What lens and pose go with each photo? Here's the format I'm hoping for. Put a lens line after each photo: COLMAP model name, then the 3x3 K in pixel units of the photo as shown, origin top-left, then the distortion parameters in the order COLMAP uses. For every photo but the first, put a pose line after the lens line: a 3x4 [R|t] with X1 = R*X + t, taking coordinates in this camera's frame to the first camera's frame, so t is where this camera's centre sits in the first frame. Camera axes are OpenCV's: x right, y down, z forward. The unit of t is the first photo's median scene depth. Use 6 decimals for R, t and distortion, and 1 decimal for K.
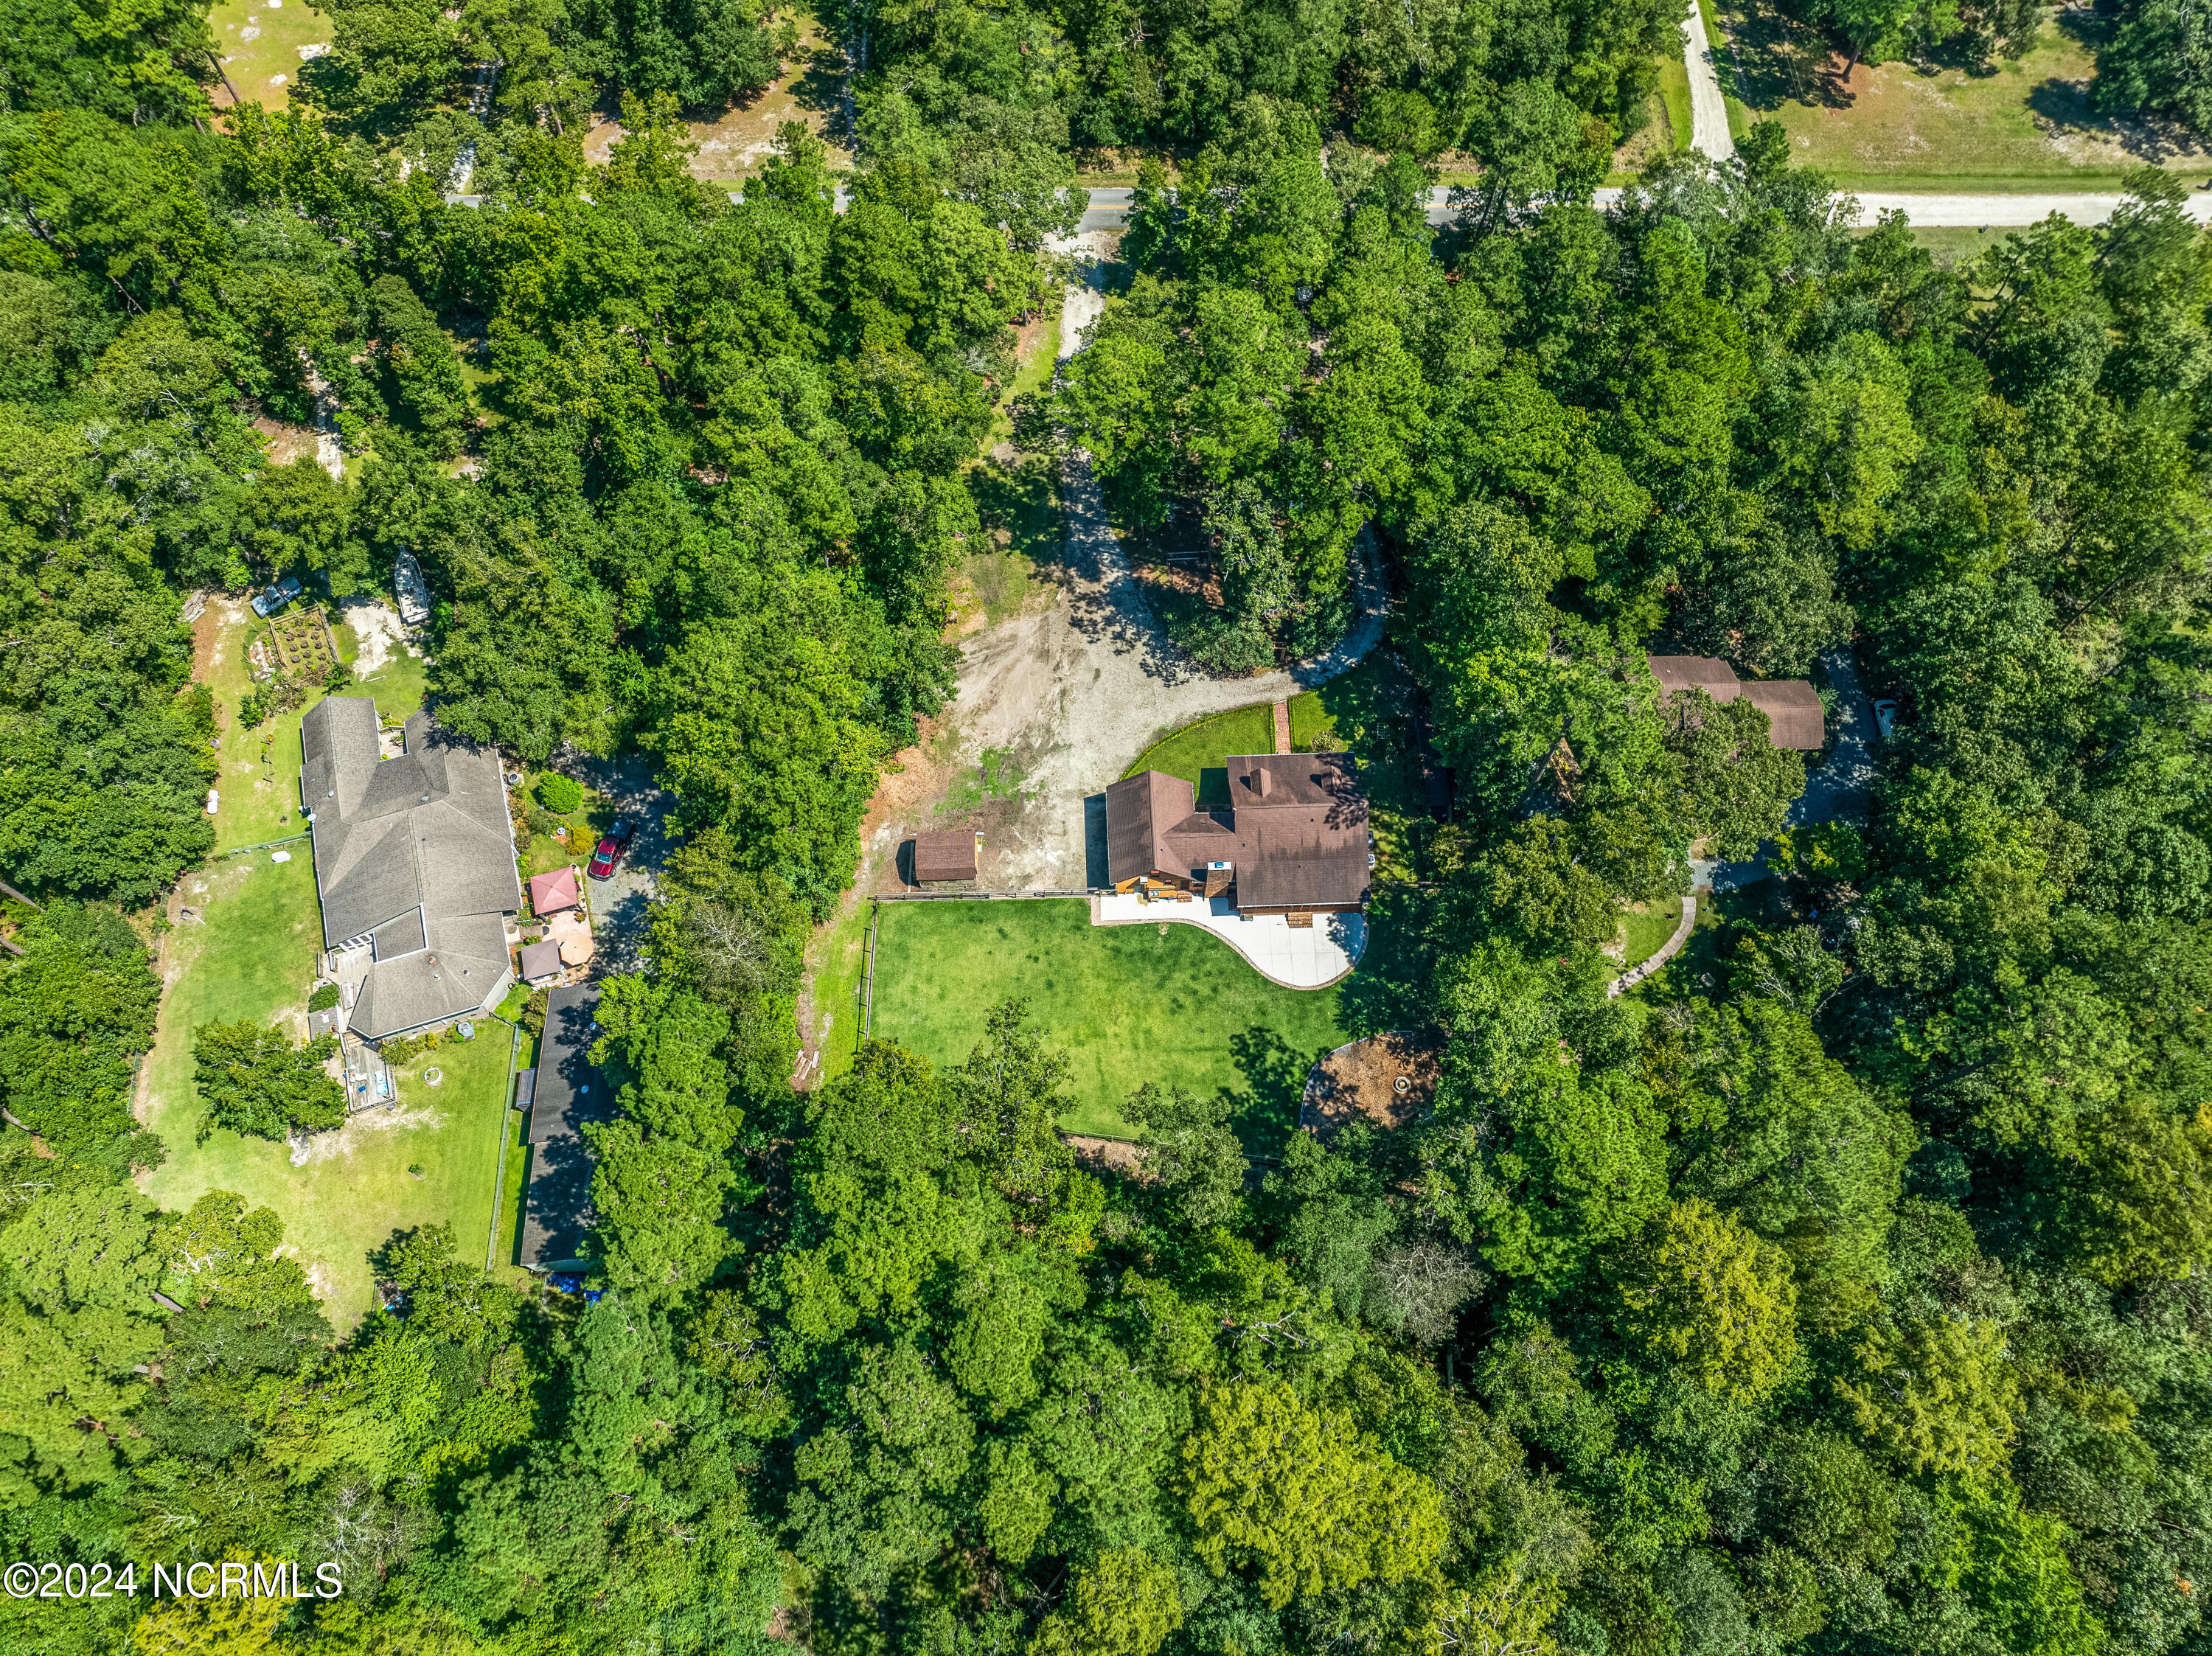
lens RADIAL K [[1557.1, 0, 1096.5], [0, 1557.1, 830.3], [0, 0, 1]] dist [-0.043062, 0.014254]
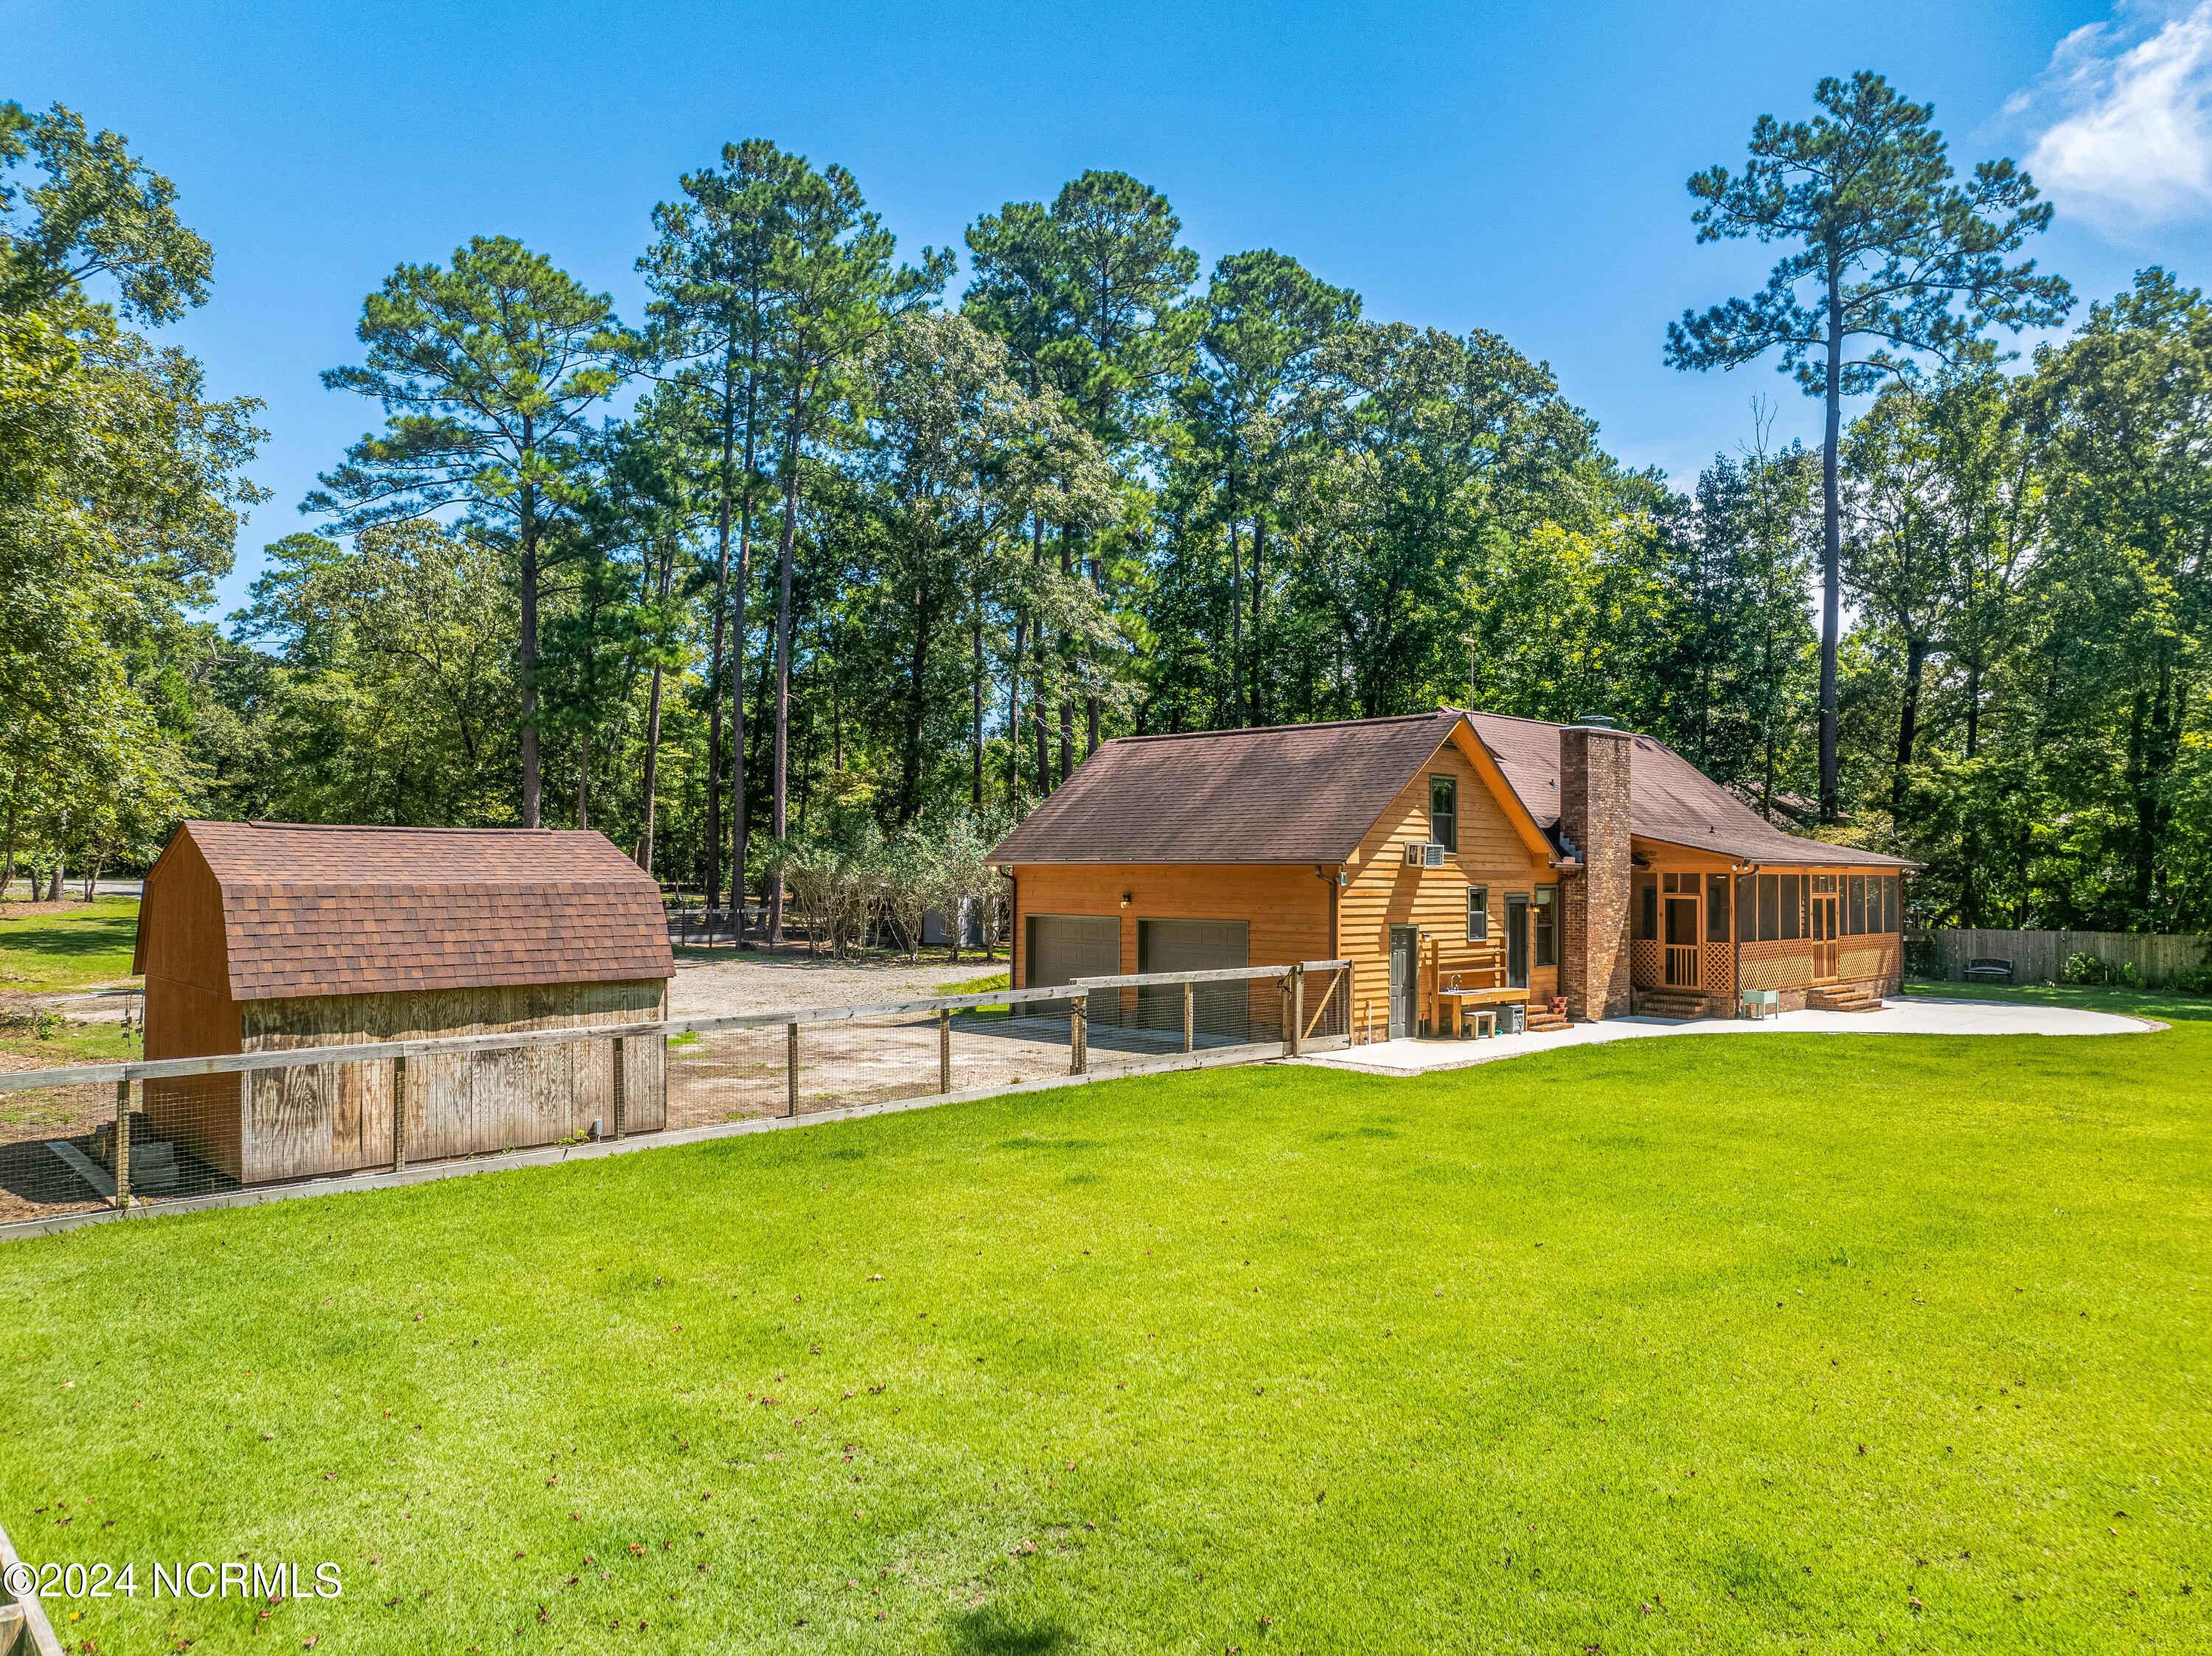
lens RADIAL K [[1557.1, 0, 1110.7], [0, 1557.1, 842.5], [0, 0, 1]] dist [-0.043062, 0.014254]
pose [[0.720095, 0.019073, 0.693613, -0.138649], [0.614372, 0.447087, -0.650123, 0.134168], [-0.322505, 0.894287, 0.310227, 0.880217]]
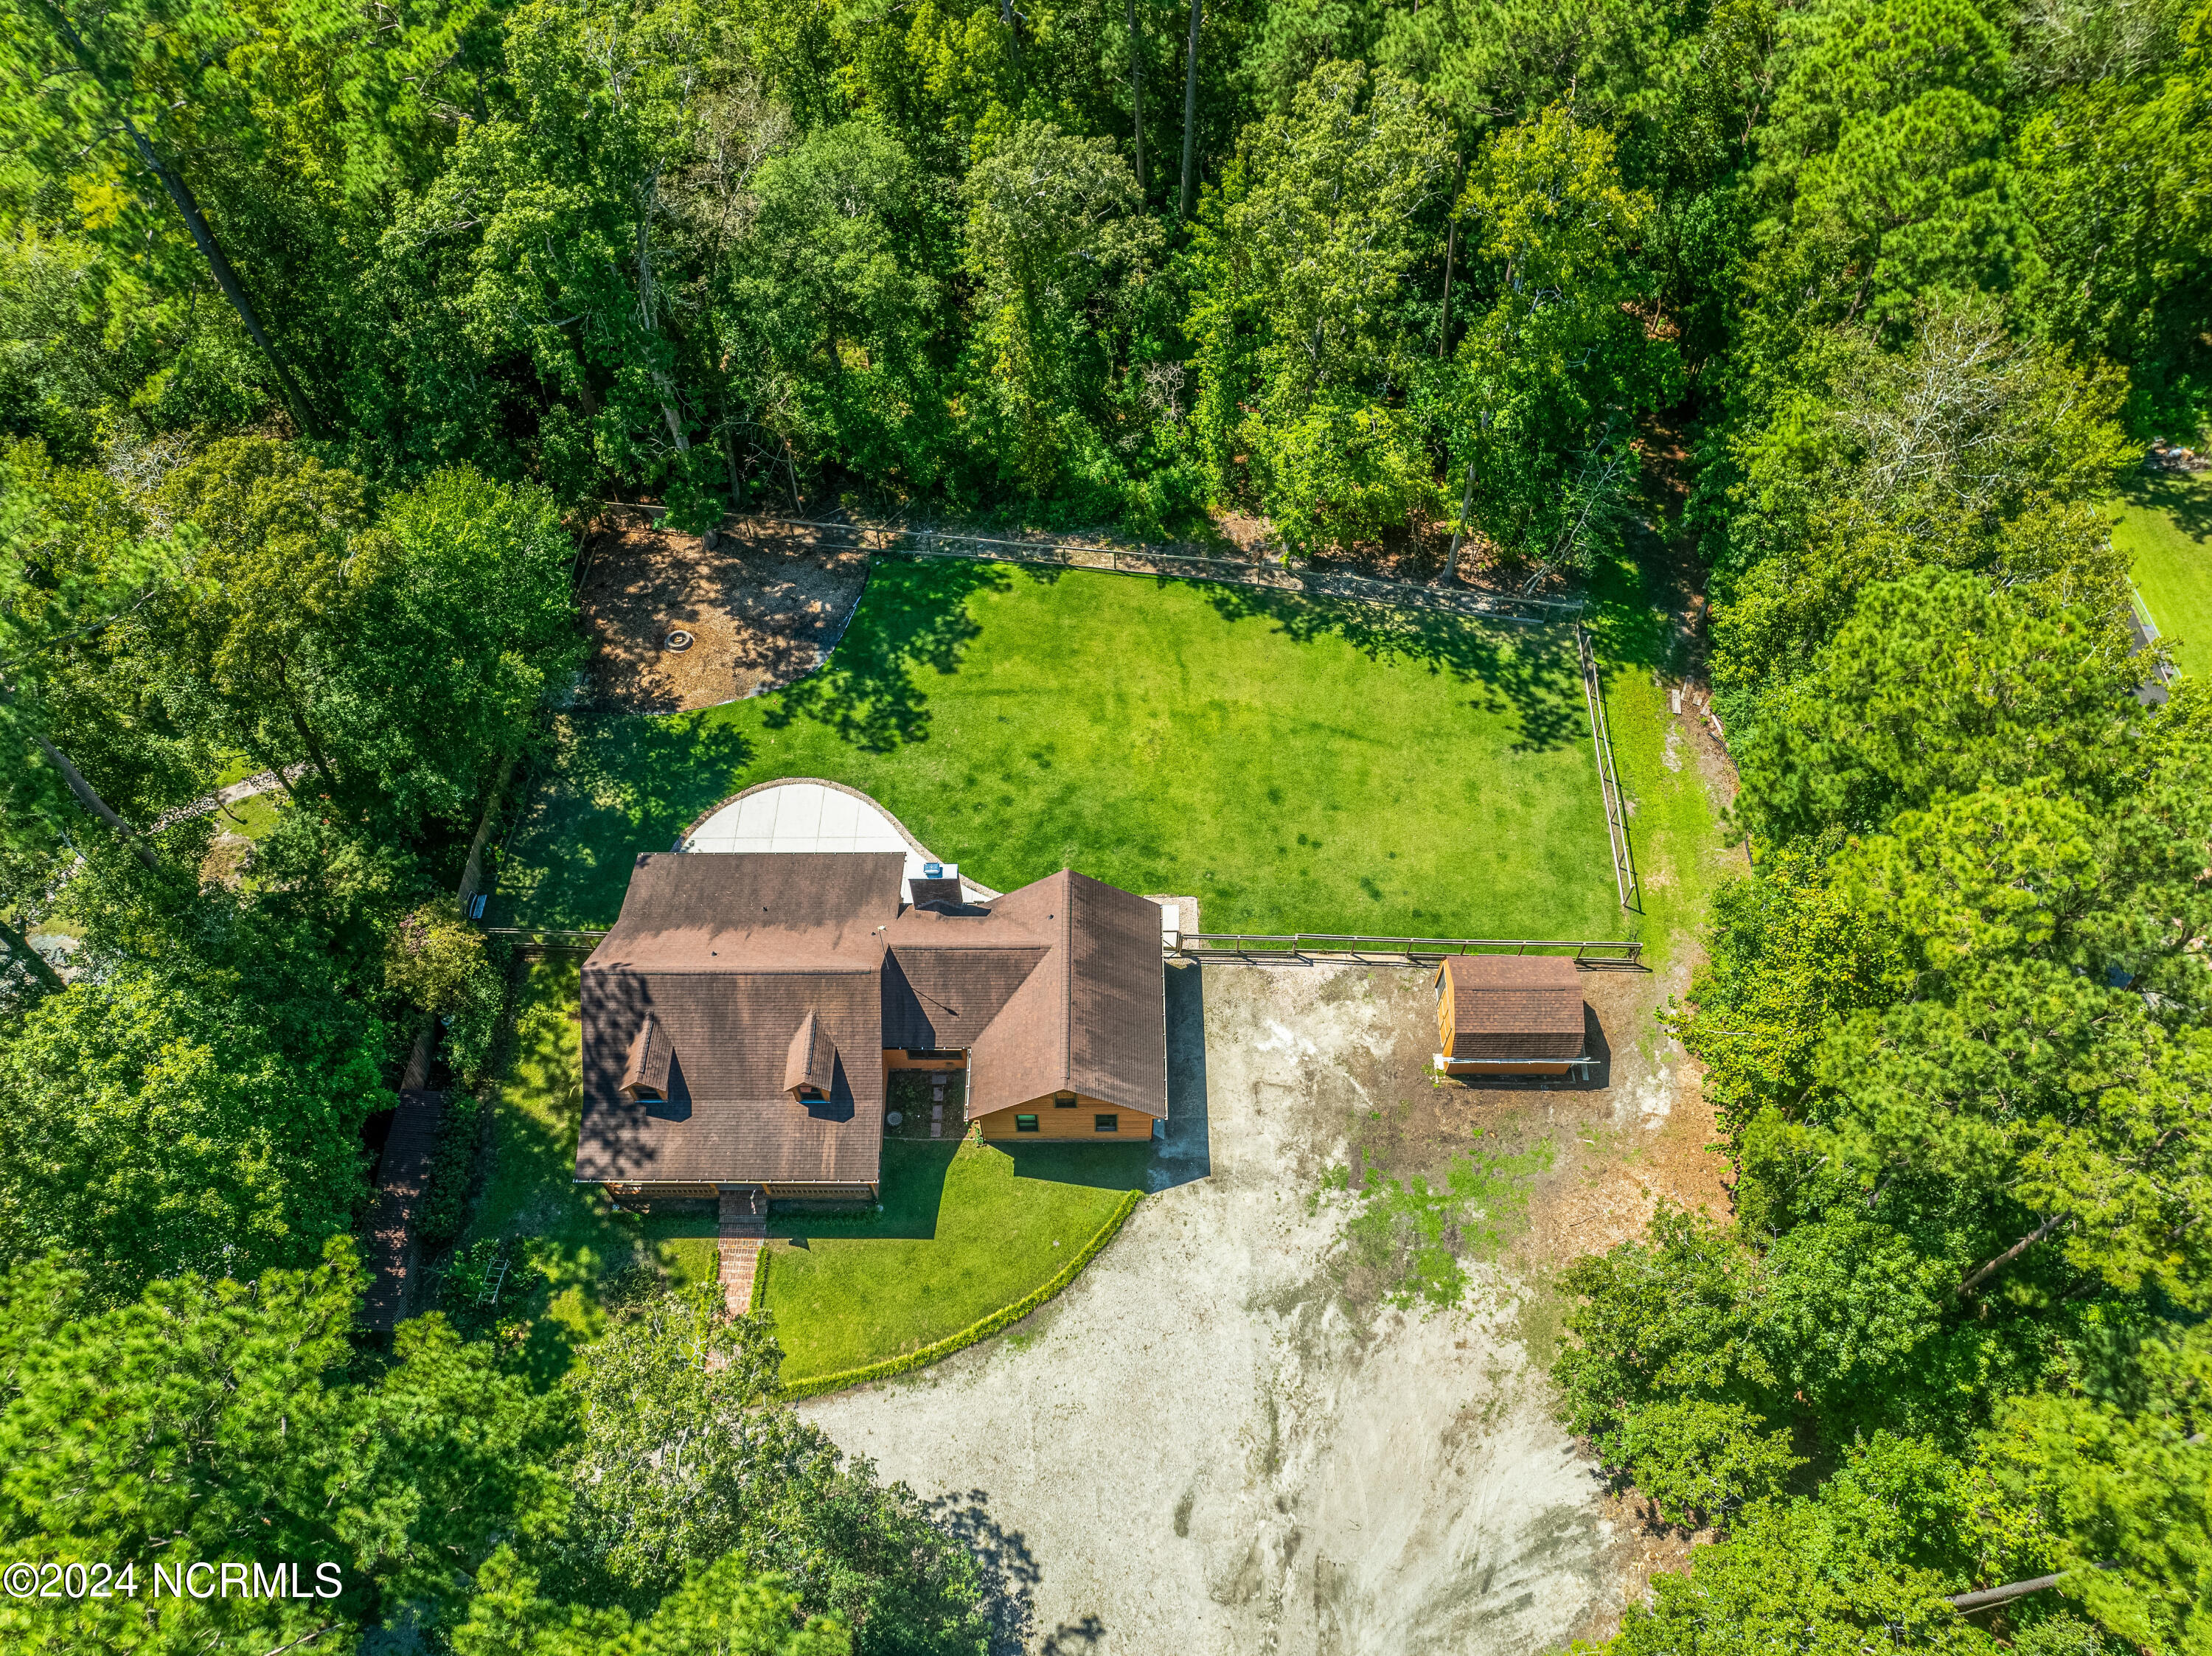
lens RADIAL K [[1557.1, 0, 1100.6], [0, 1557.1, 827.0], [0, 0, 1]] dist [-0.043062, 0.014254]
pose [[-0.999321, -0.022474, 0.029202, 0.013169], [0.036518, -0.498058, 0.866374, -0.347268], [-0.004927, 0.866852, 0.498540, 0.685089]]
